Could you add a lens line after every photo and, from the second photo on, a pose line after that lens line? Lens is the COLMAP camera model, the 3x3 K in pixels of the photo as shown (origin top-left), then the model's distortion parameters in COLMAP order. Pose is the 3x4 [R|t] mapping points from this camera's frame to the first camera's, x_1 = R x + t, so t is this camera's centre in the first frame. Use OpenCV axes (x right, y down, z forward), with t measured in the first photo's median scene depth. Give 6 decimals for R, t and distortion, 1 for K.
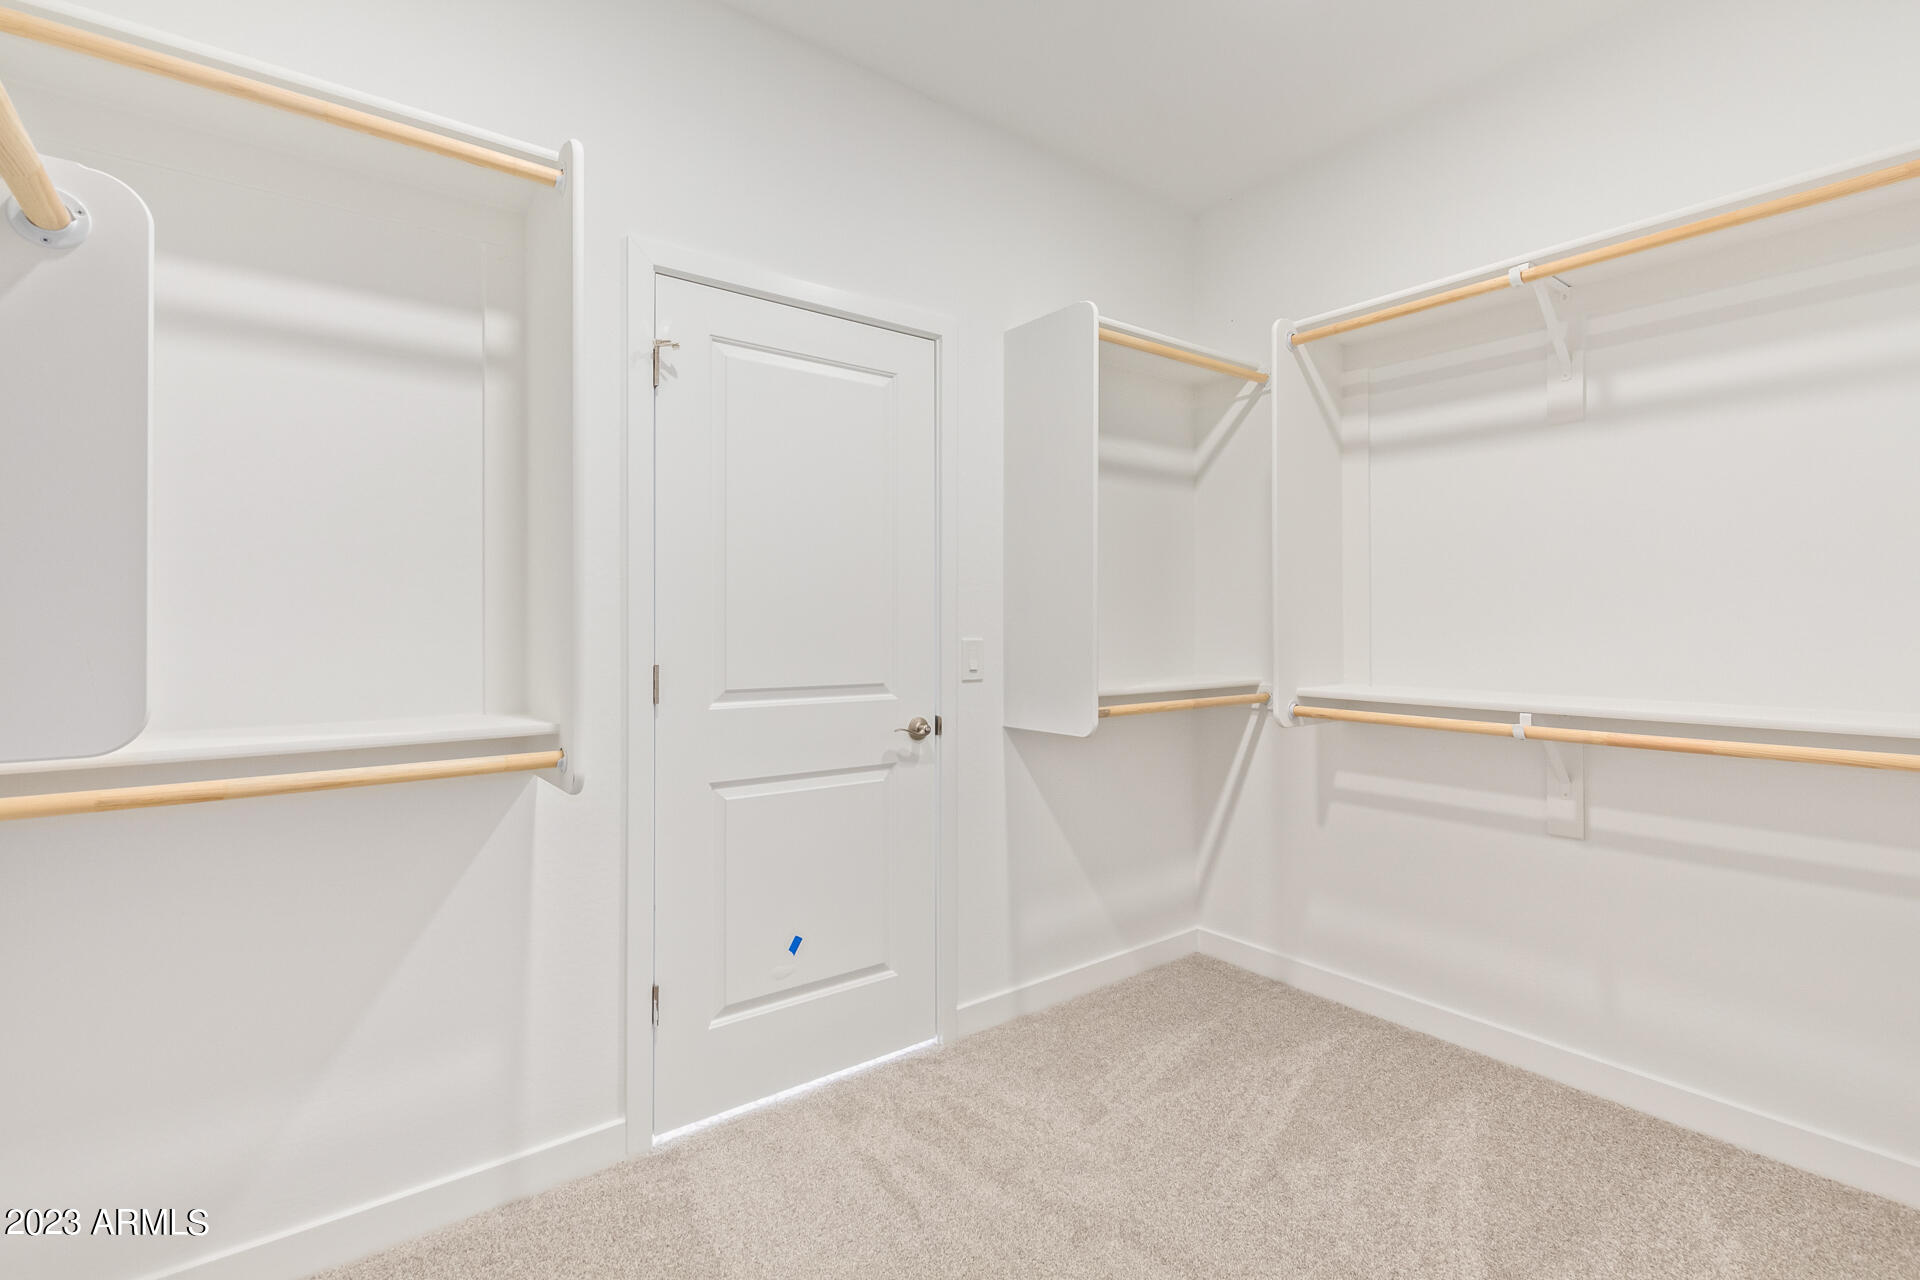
lens RADIAL K [[874.7, 0, 965.0], [0, 874.7, 636.2], [0, 0, 1]] dist [0.008259, -0.003965]
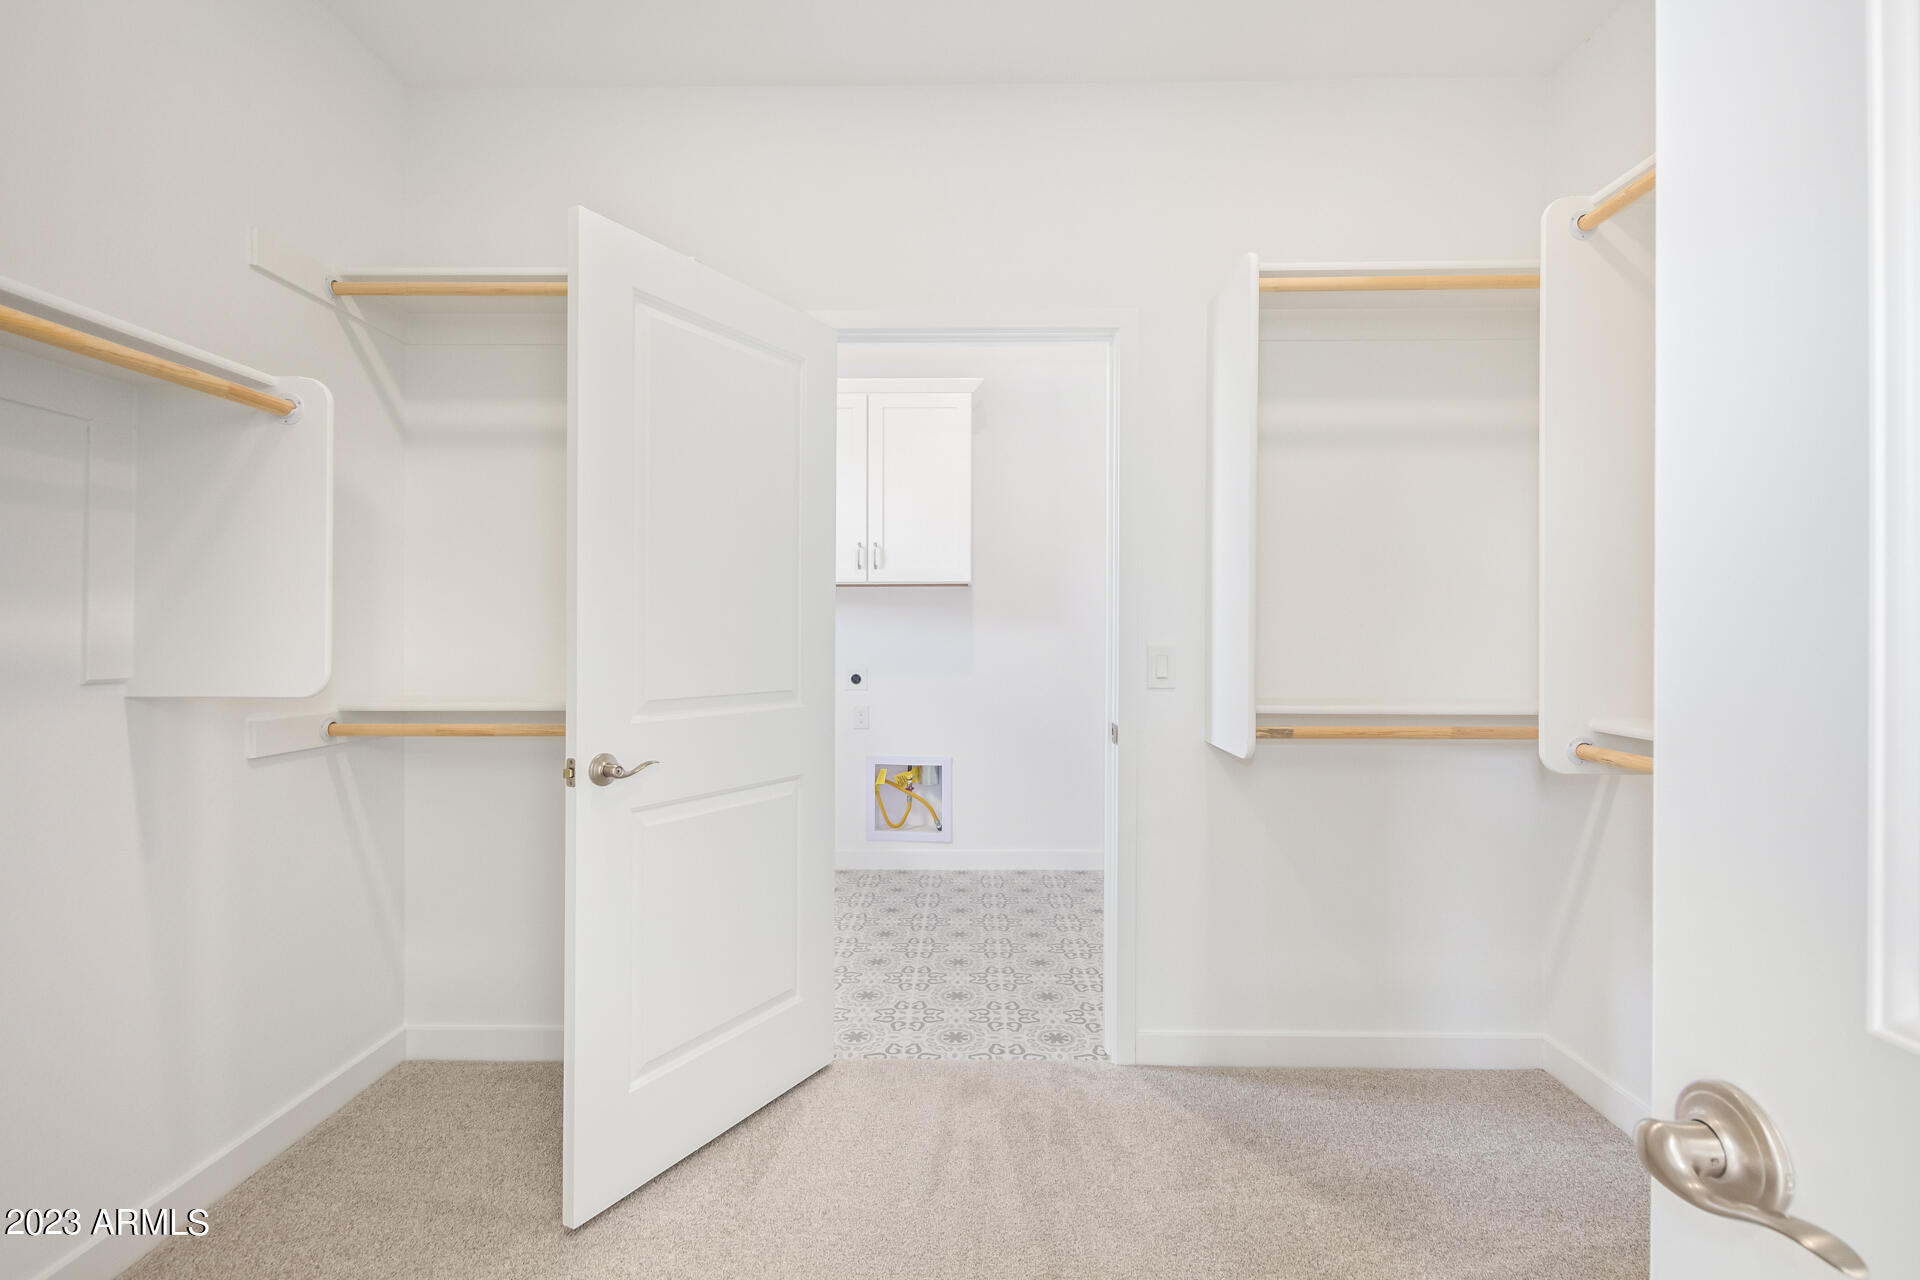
lens RADIAL K [[874.7, 0, 969.7], [0, 874.7, 645.5], [0, 0, 1]] dist [0.008259, -0.003965]
pose [[0.788257, 0.016389, -0.615128, 0.460686], [-0.014420, 0.999863, 0.008160, 0.001609], [0.615177, 0.002438, 0.788385, 0.154260]]
